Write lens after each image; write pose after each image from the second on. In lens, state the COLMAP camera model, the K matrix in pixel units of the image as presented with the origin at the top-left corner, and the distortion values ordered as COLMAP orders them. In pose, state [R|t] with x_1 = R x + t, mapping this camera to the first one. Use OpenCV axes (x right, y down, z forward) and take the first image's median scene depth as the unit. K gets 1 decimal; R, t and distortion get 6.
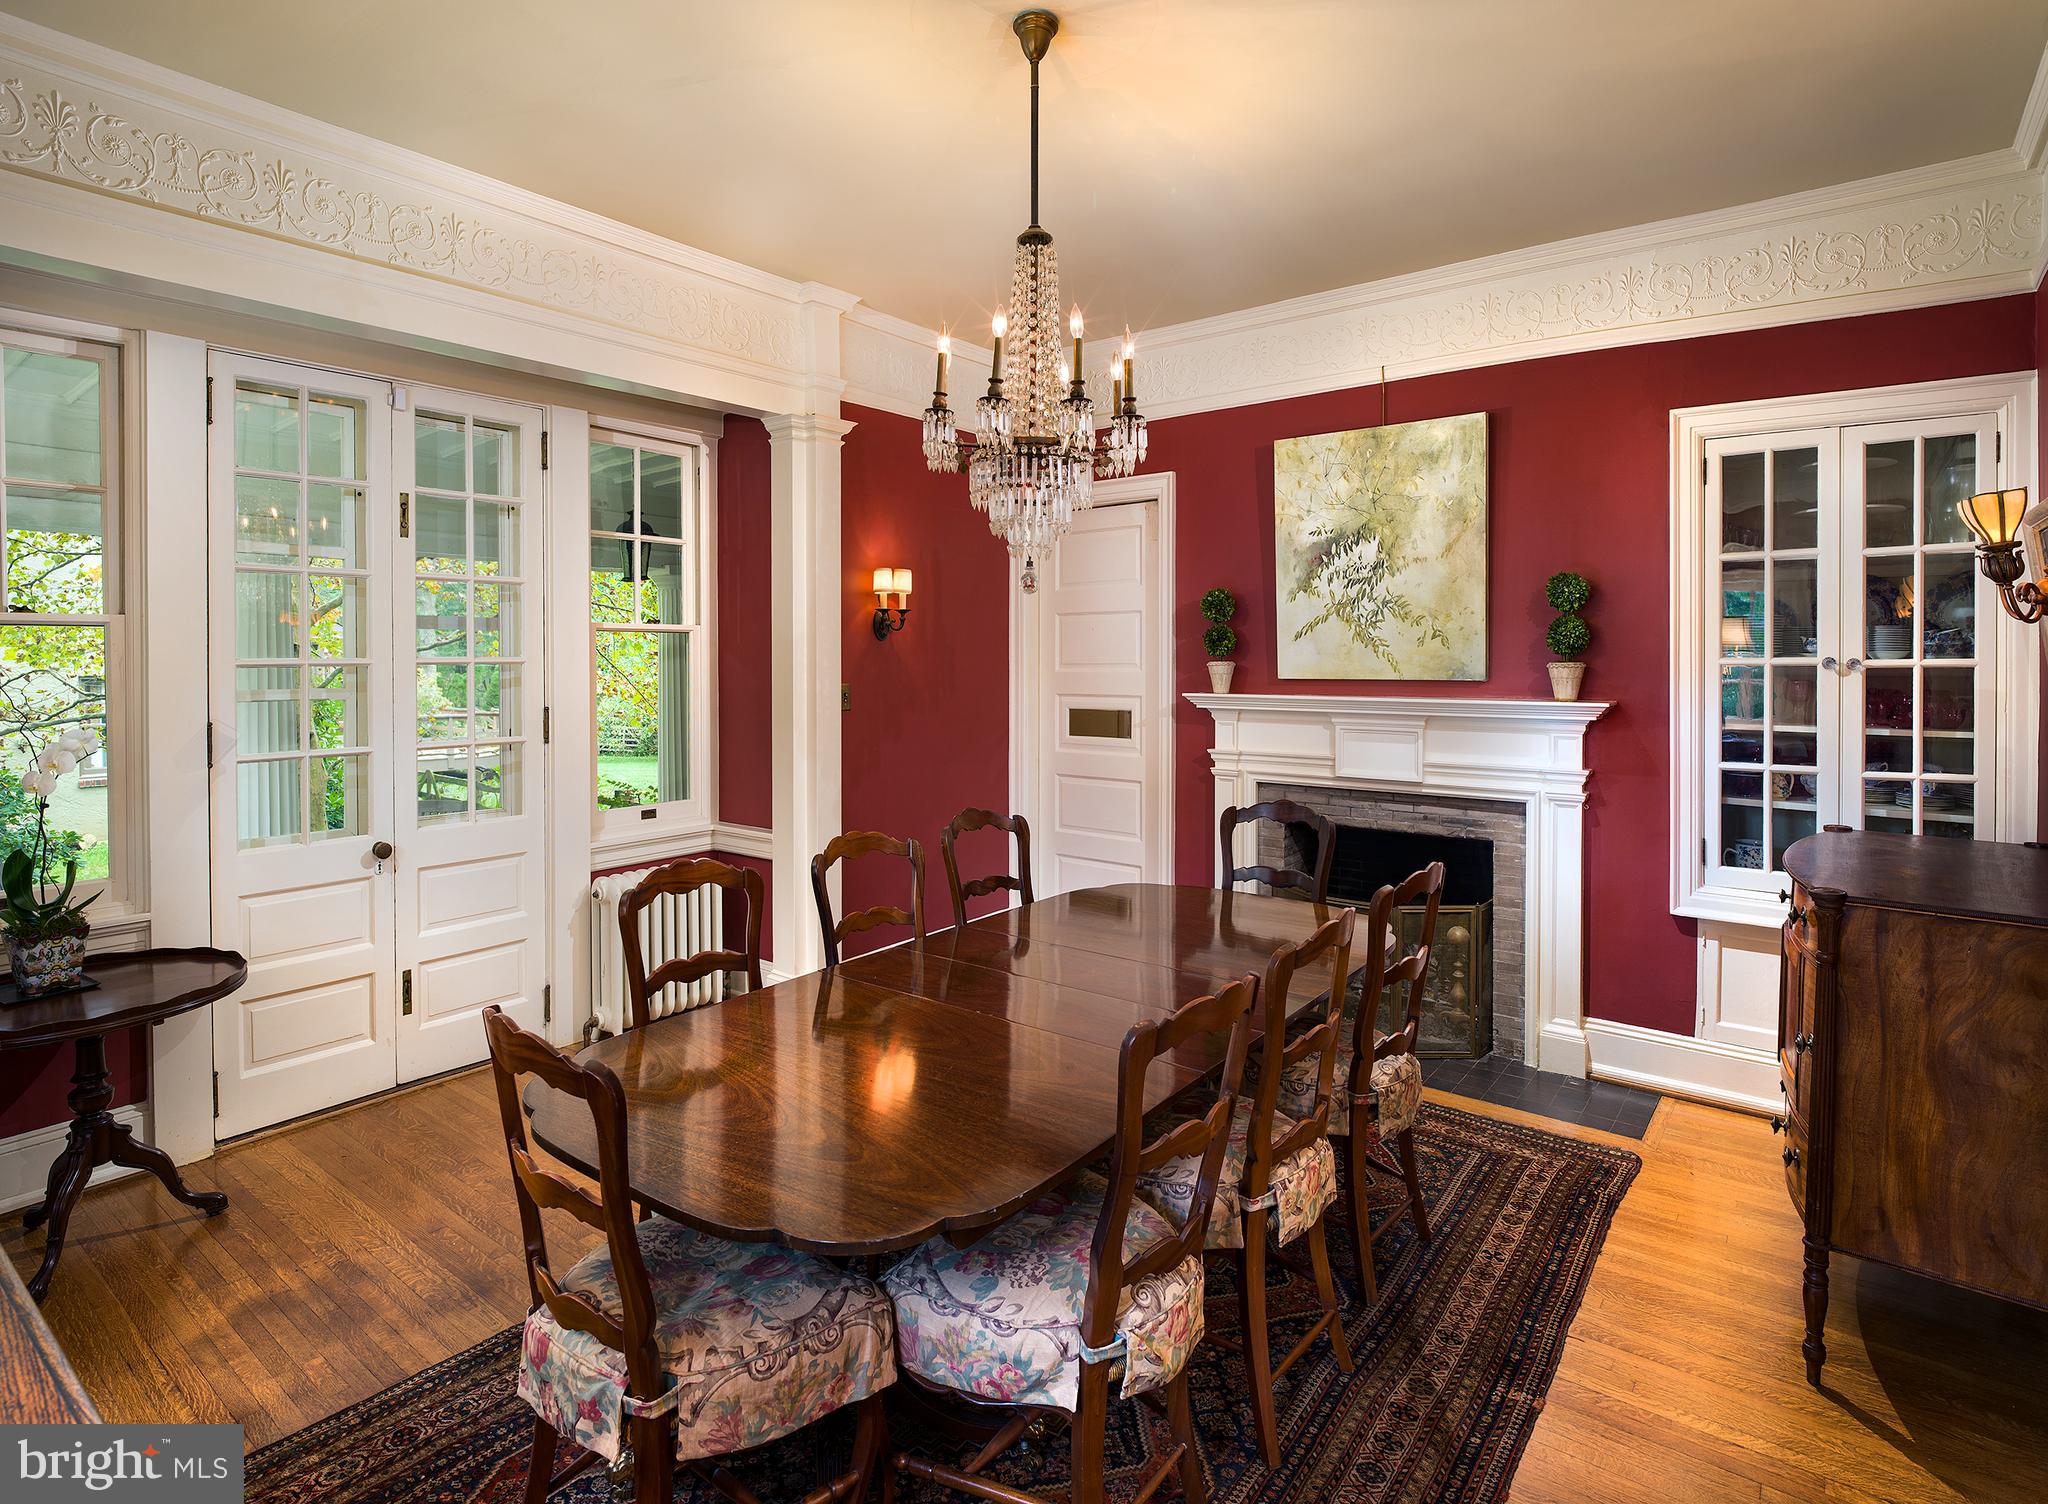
lens RADIAL K [[1052.6, 0, 1024.0], [0, 1052.6, 752.0], [0, 0, 1]] dist [-0.011264, -0.000245]
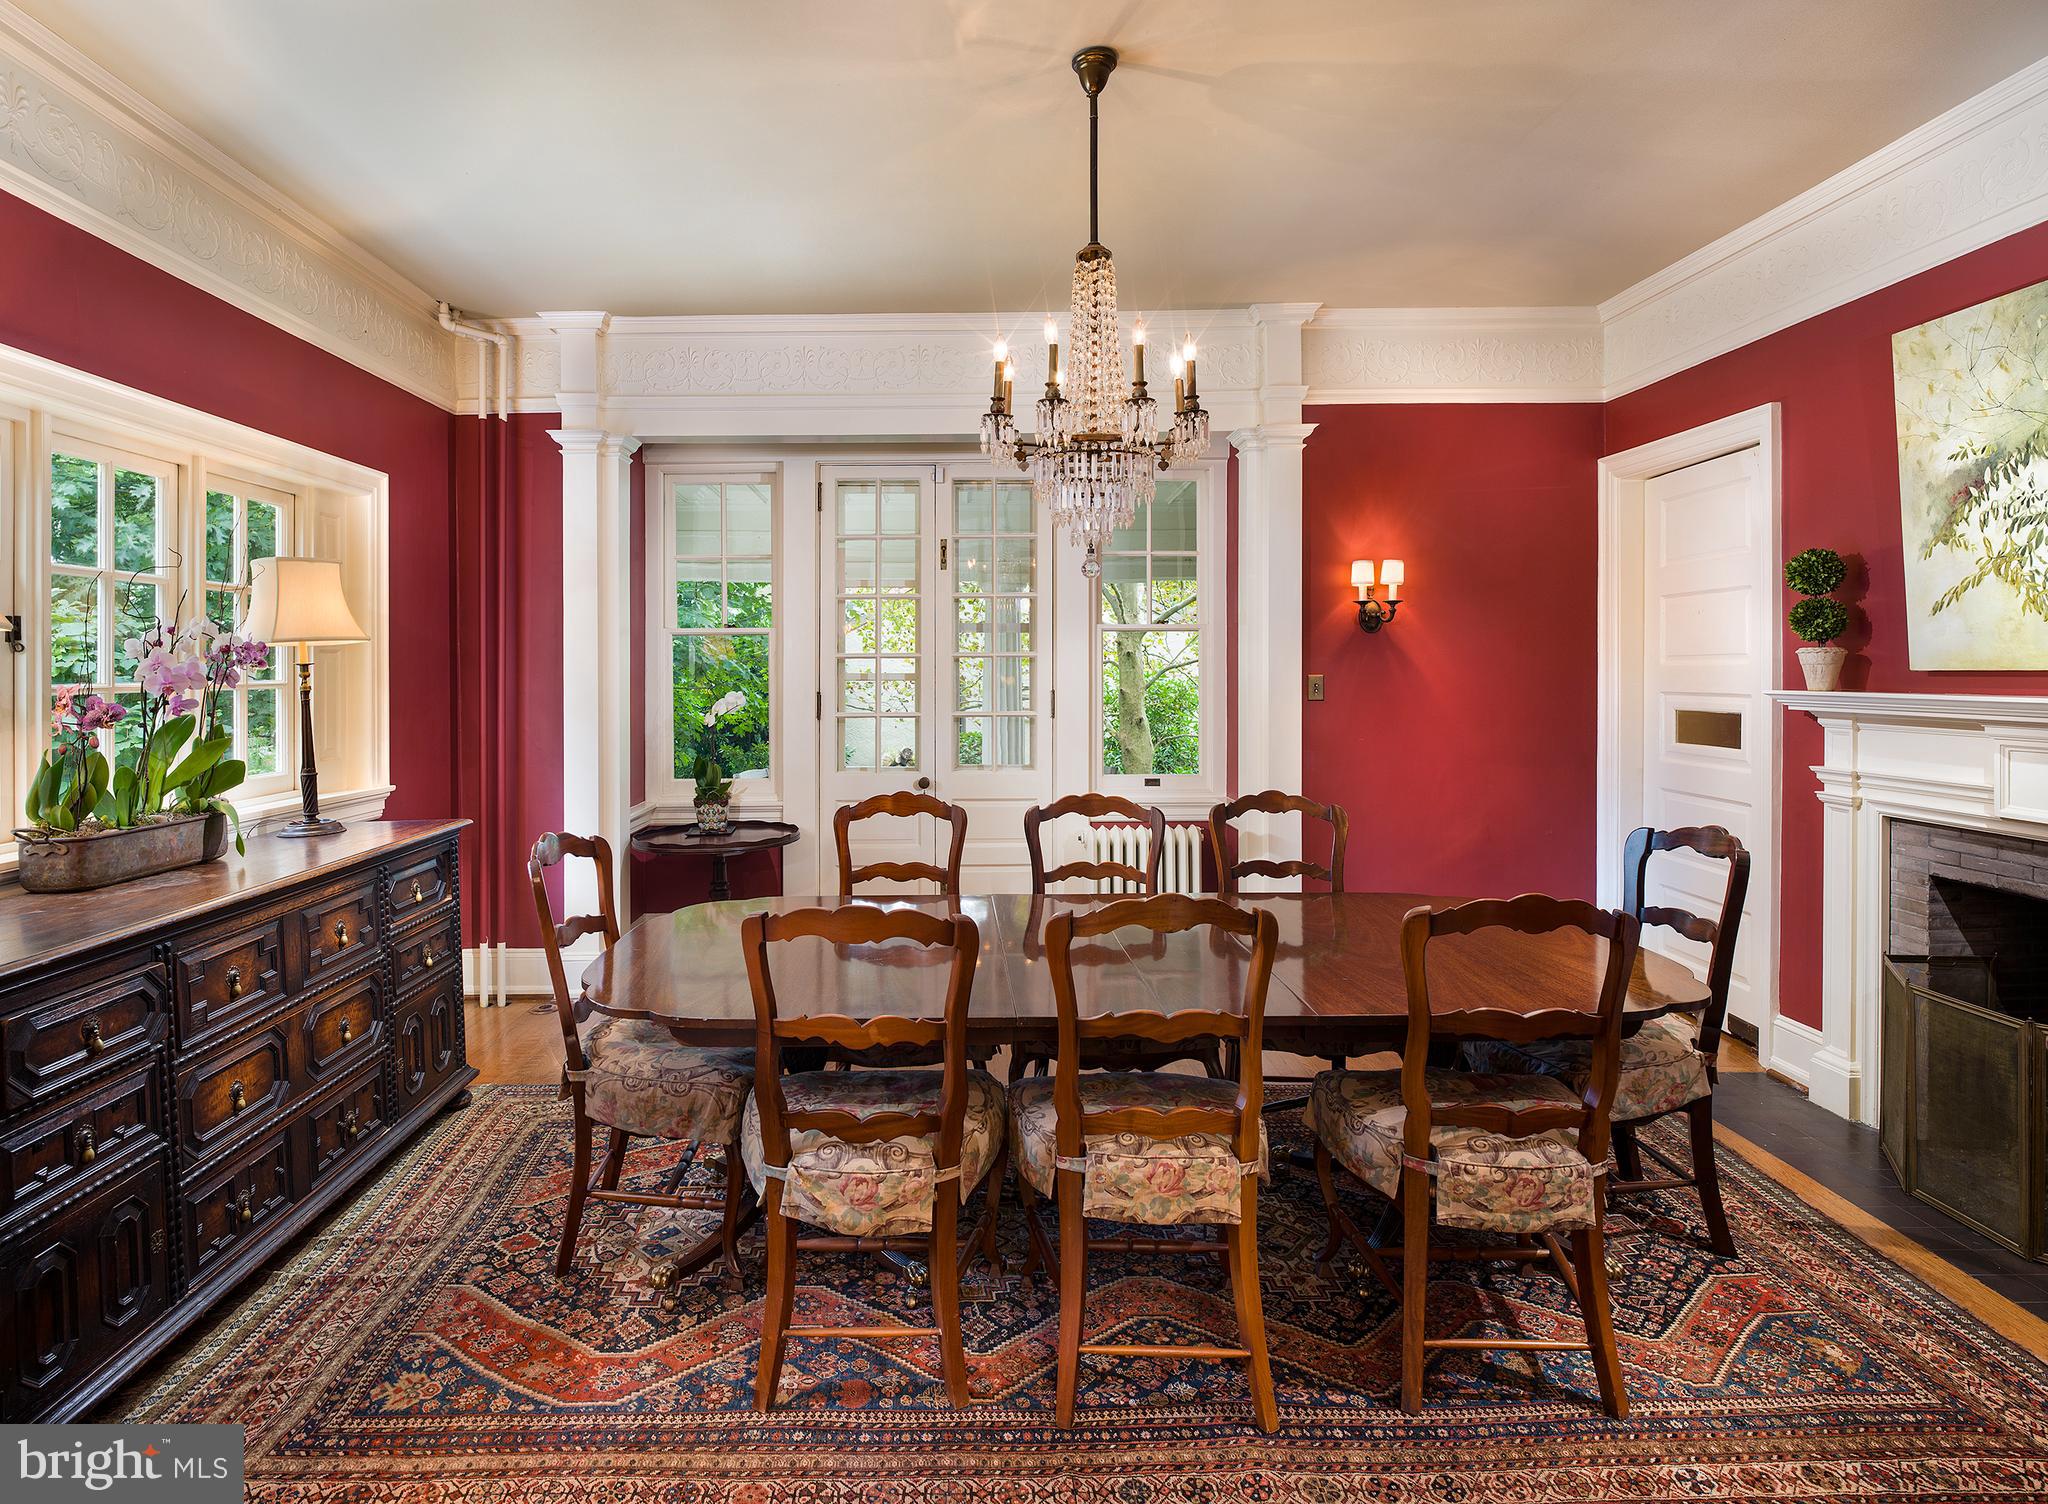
lens RADIAL K [[994.6, 0, 1024.0], [0, 994.6, 752.0], [0, 0, 1]] dist [-0.020641, -0.000837]
pose [[0.654735, 0.056754, -0.753725, 0.366838], [-0.059997, 0.997933, 0.023025, 0.005318], [0.753473, 0.030146, 0.656787, 0.133901]]
